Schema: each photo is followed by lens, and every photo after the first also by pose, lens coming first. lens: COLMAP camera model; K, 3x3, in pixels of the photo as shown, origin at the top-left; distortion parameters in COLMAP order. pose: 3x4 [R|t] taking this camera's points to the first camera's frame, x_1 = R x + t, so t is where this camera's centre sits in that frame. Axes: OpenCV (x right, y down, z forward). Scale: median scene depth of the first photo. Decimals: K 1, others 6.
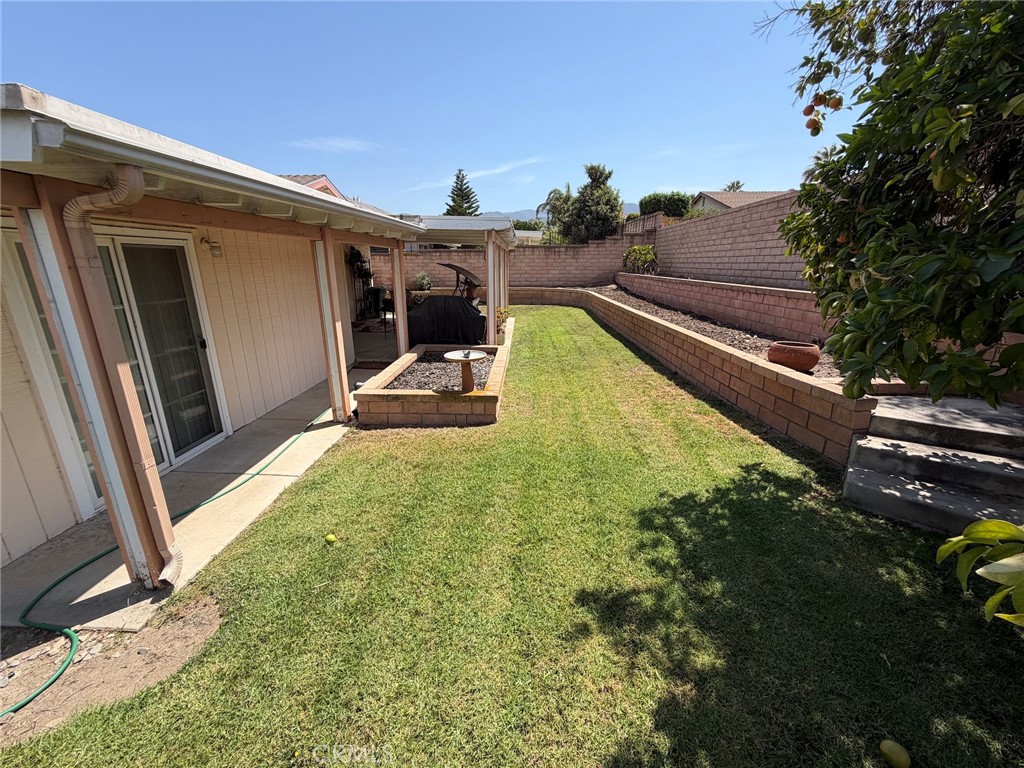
lens RADIAL K [[409.1, 0, 510.1], [0, 409.1, 384.3], [0, 0, 1]] dist [0.000148, 0.000153]
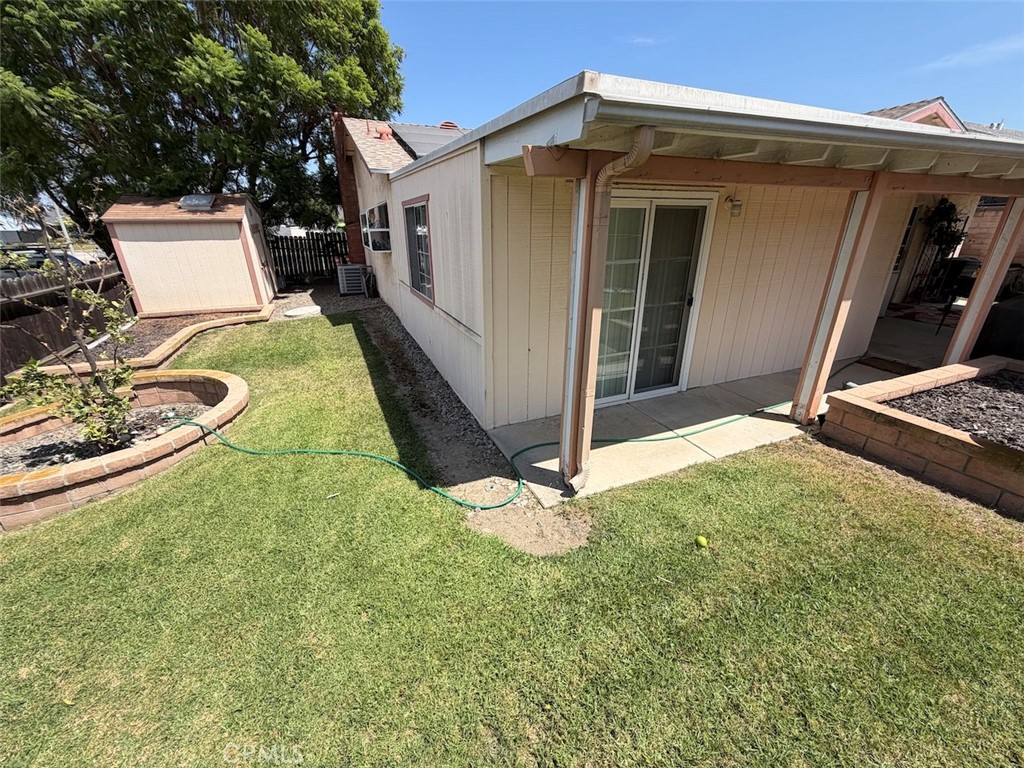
lens RADIAL K [[409.1, 0, 510.1], [0, 409.1, 385.1], [0, 0, 1]] dist [0.000148, 0.000153]
pose [[0.420549, 0.330545, -0.844914, 0.023491], [-0.255047, 0.936788, 0.239540, -0.044435], [0.870683, 0.114754, 0.478270, 0.163541]]
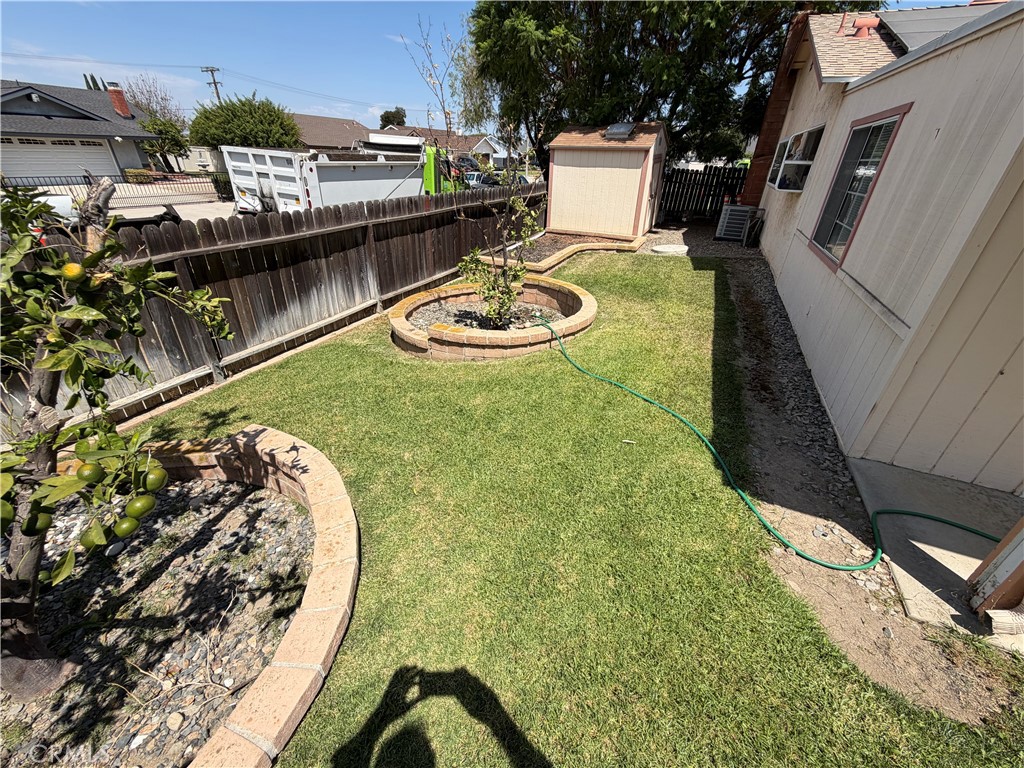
lens RADIAL K [[409.1, 0, 509.7], [0, 409.1, 385.2], [0, 0, 1]] dist [0.000148, 0.000153]
pose [[-0.388470, 0.442026, -0.808520, -0.090343], [-0.288199, 0.775129, 0.562242, -0.001063], [0.875233, 0.451428, -0.173723, 0.158047]]
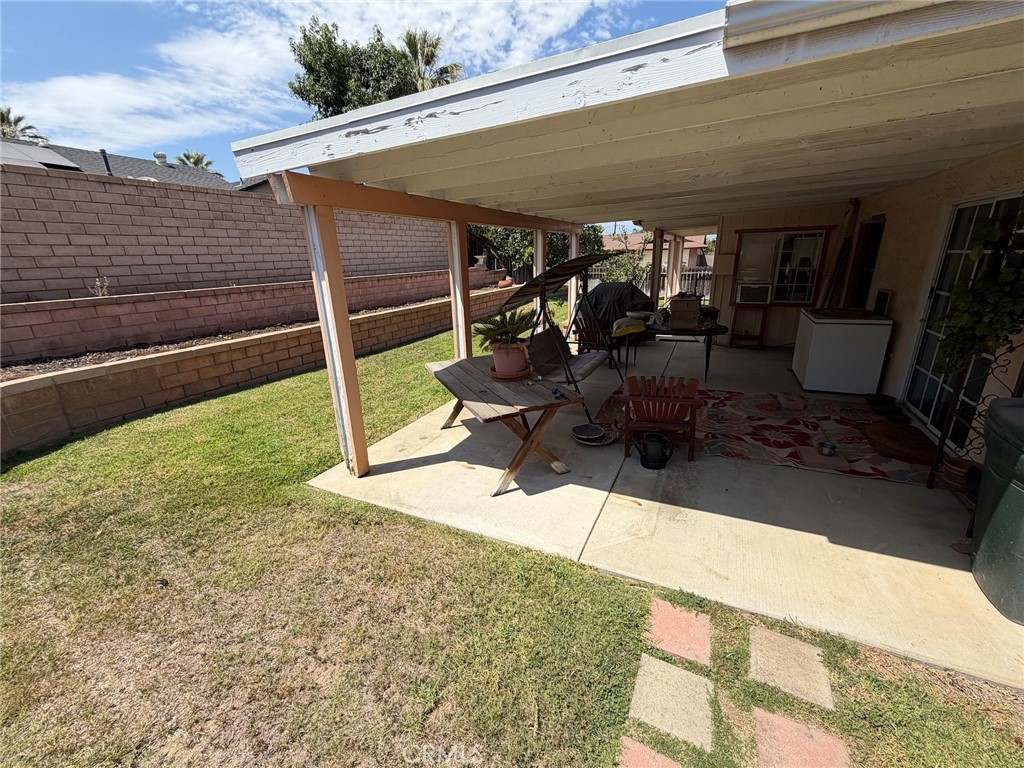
lens RADIAL K [[409.1, 0, 510.6], [0, 409.1, 384.9], [0, 0, 1]] dist [0.000148, 0.000153]
pose [[-0.911682, -0.099347, 0.398706, -0.961737], [0.144148, 0.831334, 0.536755, -1.617428], [-0.384783, 0.546822, -0.743591, 5.465315]]
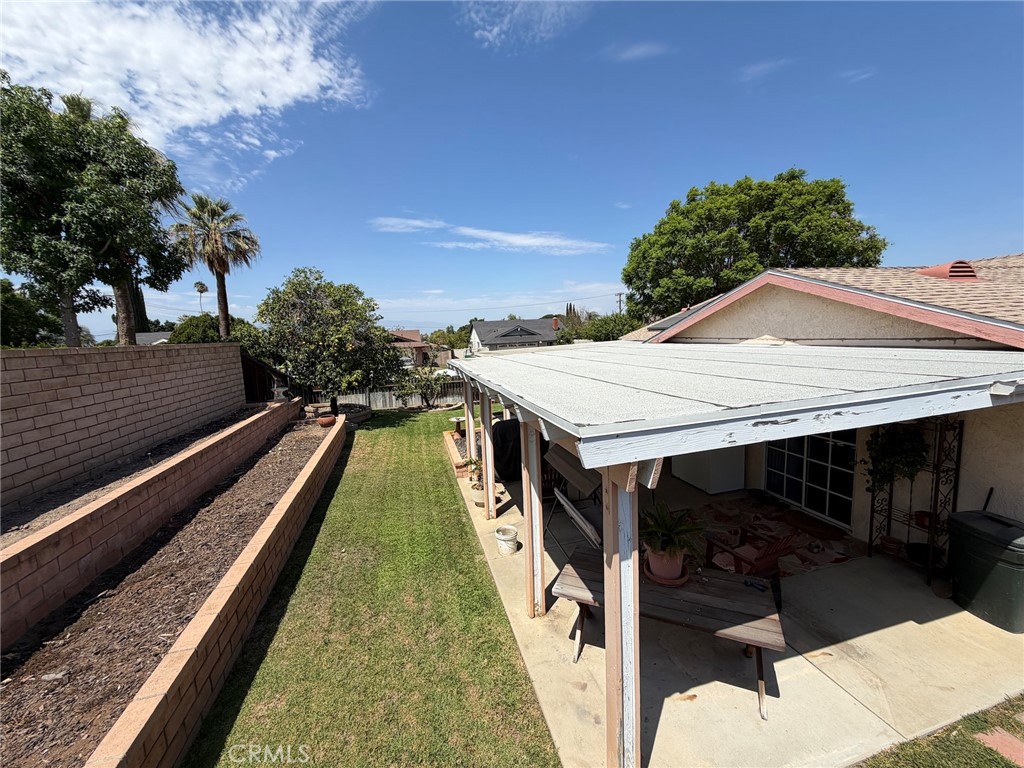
lens RADIAL K [[409.1, 0, 509.5], [0, 409.1, 384.8], [0, 0, 1]] dist [0.000148, 0.000153]
pose [[-0.959629, 0.078037, -0.270226, 0.384143], [-0.035873, 0.918937, 0.392770, -2.009951], [0.278971, 0.386608, -0.879039, 5.249789]]
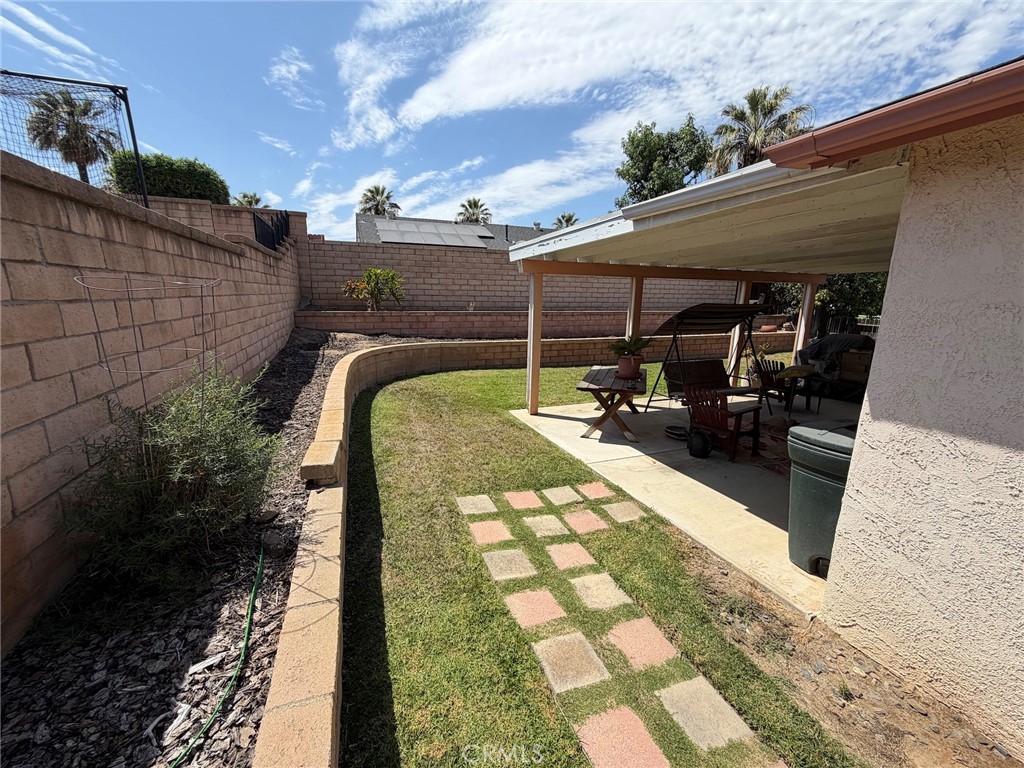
lens RADIAL K [[409.1, 0, 511.1], [0, 409.1, 386.6], [0, 0, 1]] dist [0.000148, 0.000153]
pose [[-0.394475, -0.205999, 0.895519, -2.035398], [0.248912, 0.914158, 0.319933, -1.683064], [-0.884552, 0.349111, -0.309337, 5.618138]]
